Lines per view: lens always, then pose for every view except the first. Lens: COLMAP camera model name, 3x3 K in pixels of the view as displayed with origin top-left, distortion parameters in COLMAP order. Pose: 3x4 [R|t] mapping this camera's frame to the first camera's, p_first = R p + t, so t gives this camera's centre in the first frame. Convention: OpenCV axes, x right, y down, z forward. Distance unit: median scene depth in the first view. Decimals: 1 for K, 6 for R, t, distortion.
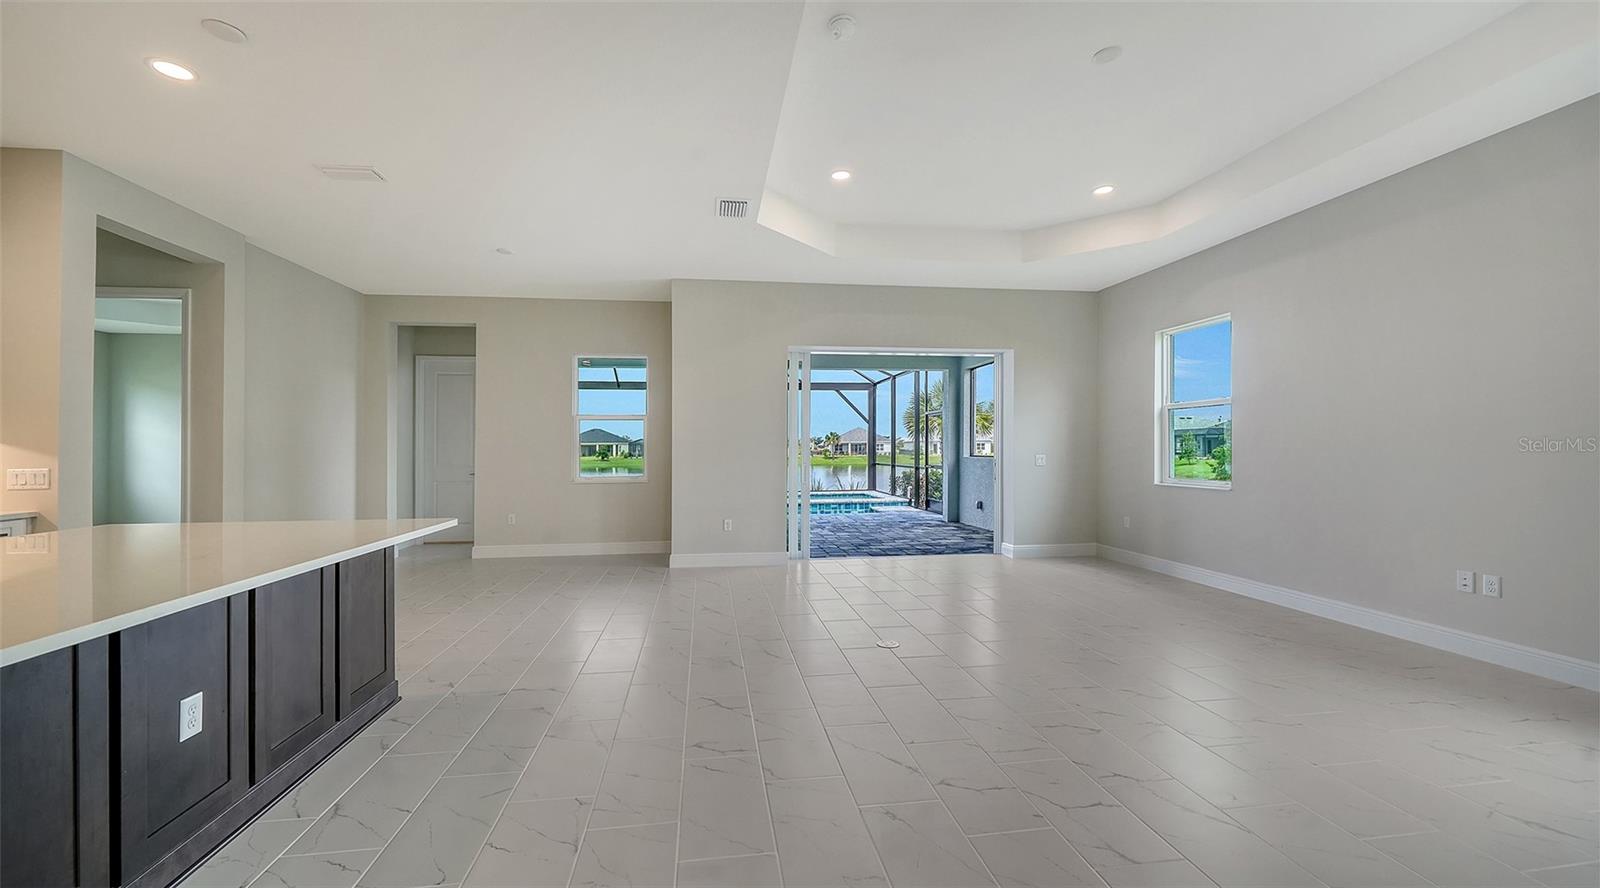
lens RADIAL K [[605.9, 0, 791.3], [0, 605.9, 441.2], [0, 0, 1]] dist [-0.001111, -0.000166]
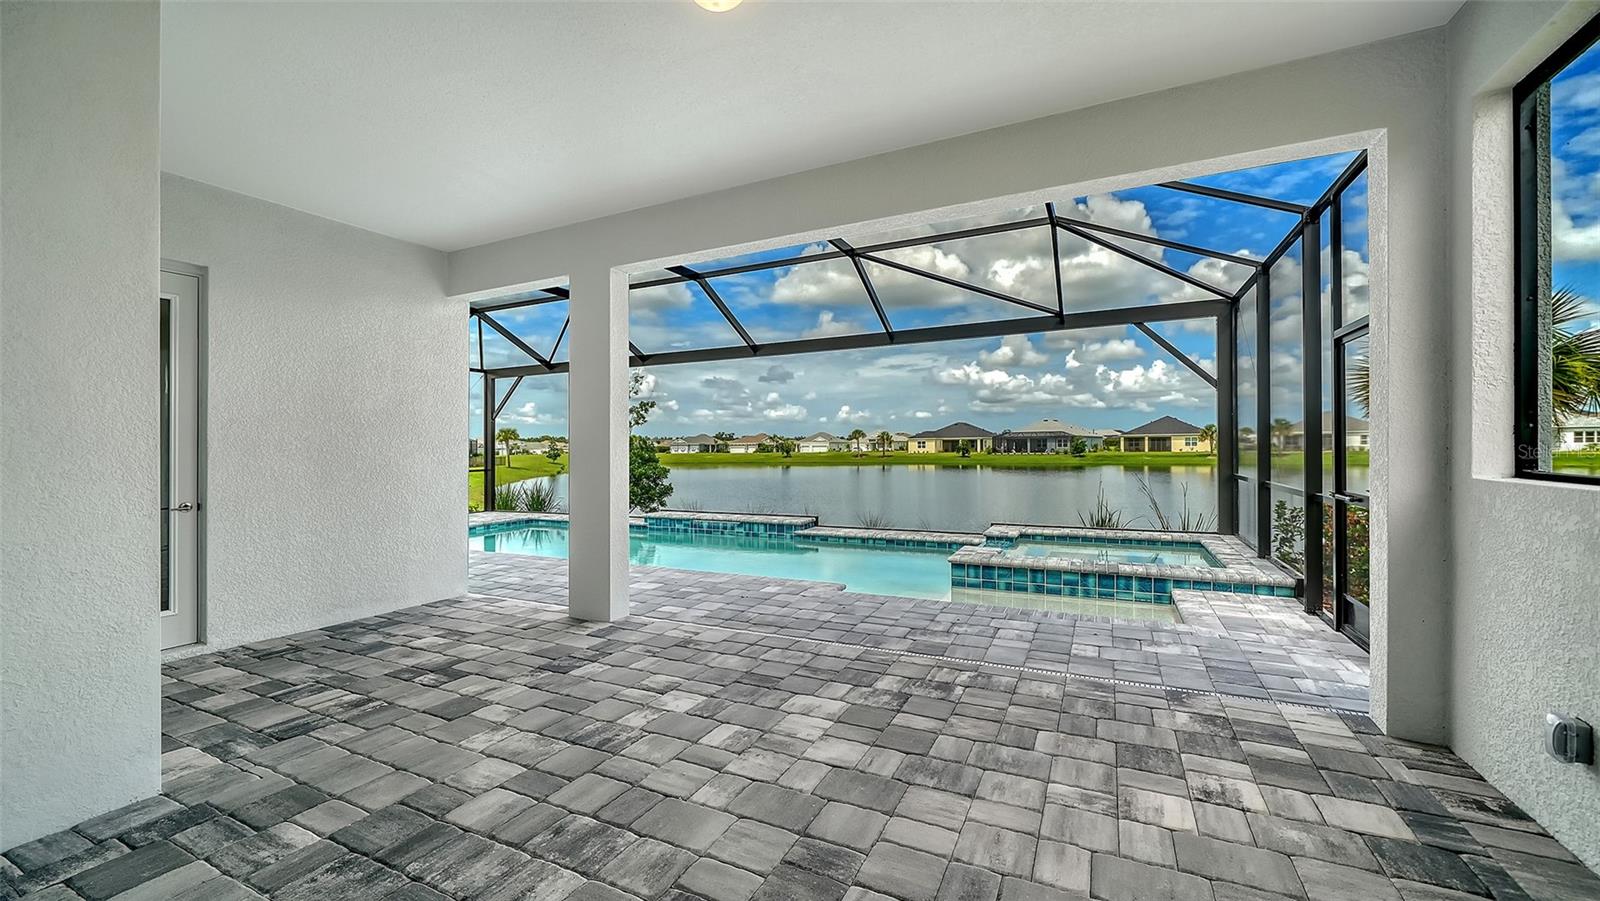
lens RADIAL K [[649.4, 0, 786.6], [0, 649.4, 456.7], [0, 0, 1]] dist [0.002026, -0.000357]
pose [[0.831149, 0.005372, -0.556023, 0.322496], [0.012613, 0.999514, 0.028510, 0.011558], [0.555906, -0.030709, 0.830678, 1.019632]]
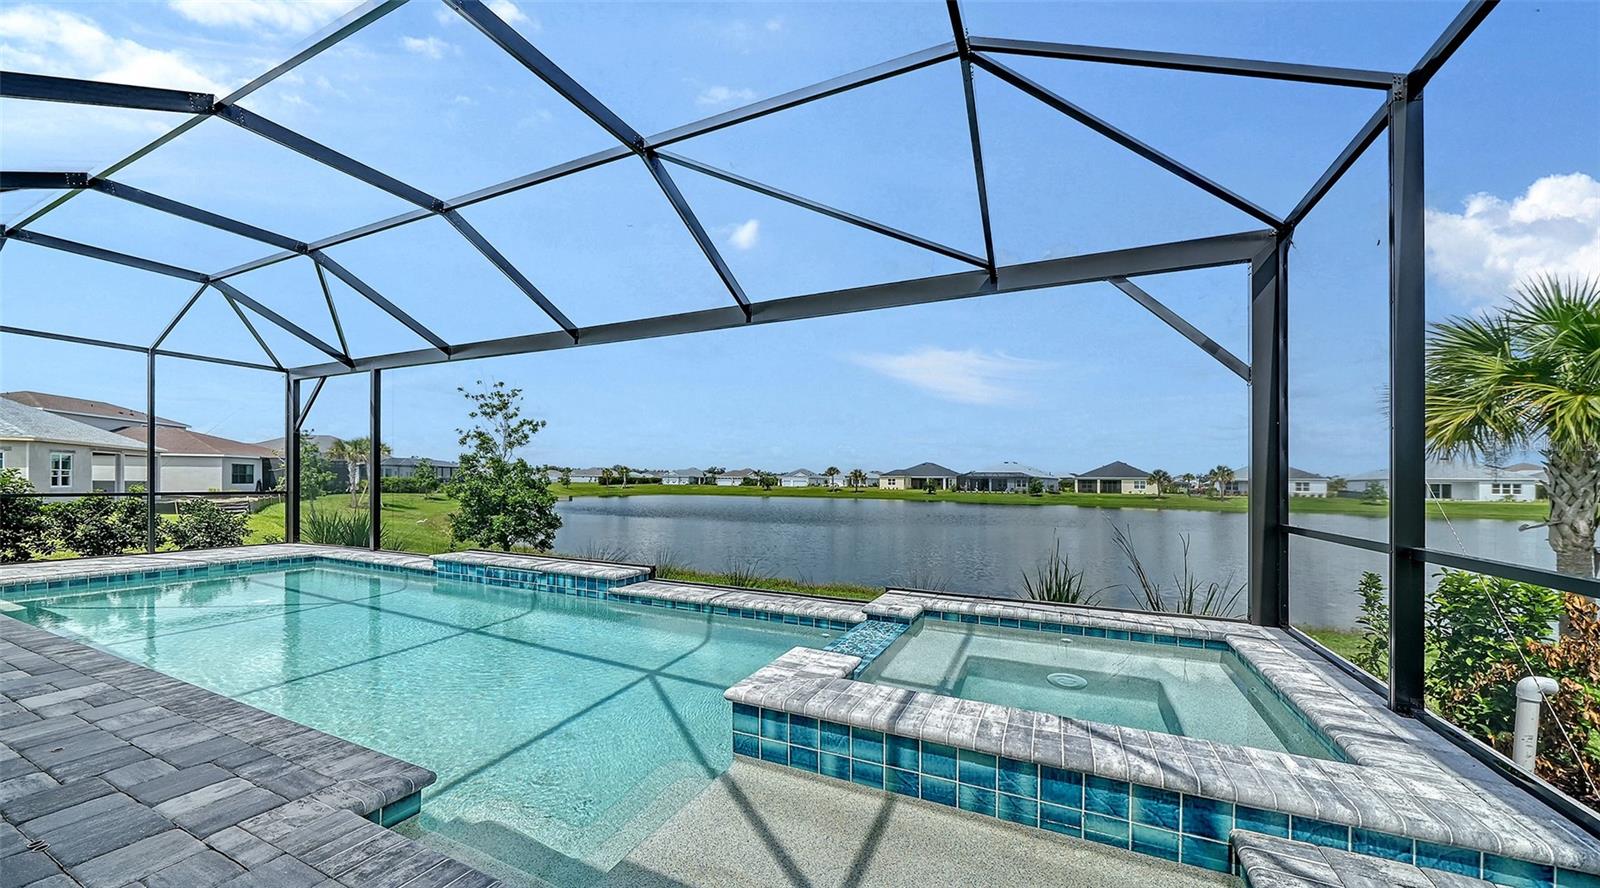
lens RADIAL K [[587.2, 0, 771.9], [0, 587.2, 466.3], [0, 0, 1]] dist [-0.004061, -0.000212]
pose [[0.830170, 0.002506, -0.557505, 0.237771], [-0.011213, 0.999863, -0.012203, 0.041464], [0.557398, 0.016382, 0.830084, 1.650996]]
